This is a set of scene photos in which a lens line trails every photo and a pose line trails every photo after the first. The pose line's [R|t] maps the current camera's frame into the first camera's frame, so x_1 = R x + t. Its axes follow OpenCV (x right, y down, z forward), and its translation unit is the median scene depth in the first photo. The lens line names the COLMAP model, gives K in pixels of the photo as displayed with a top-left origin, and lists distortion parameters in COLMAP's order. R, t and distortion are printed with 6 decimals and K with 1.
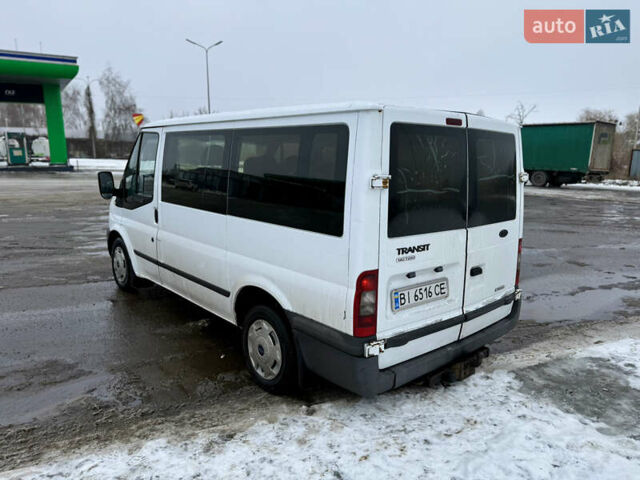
lens RADIAL K [[452.6, 0, 319.0], [0, 452.6, 237.5], [0, 0, 1]] dist [0.054427, -0.063636]
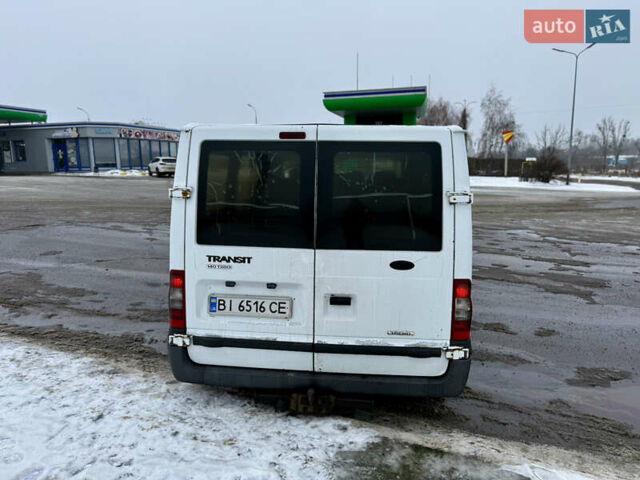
lens RADIAL K [[452.6, 0, 319.0], [0, 452.6, 237.5], [0, 0, 1]] dist [0.054427, -0.063636]
pose [[0.702404, 0.098195, -0.704973, 1.041995], [-0.123346, 0.992246, 0.015312, -0.062833], [0.701010, 0.076201, 0.709069, 0.382856]]
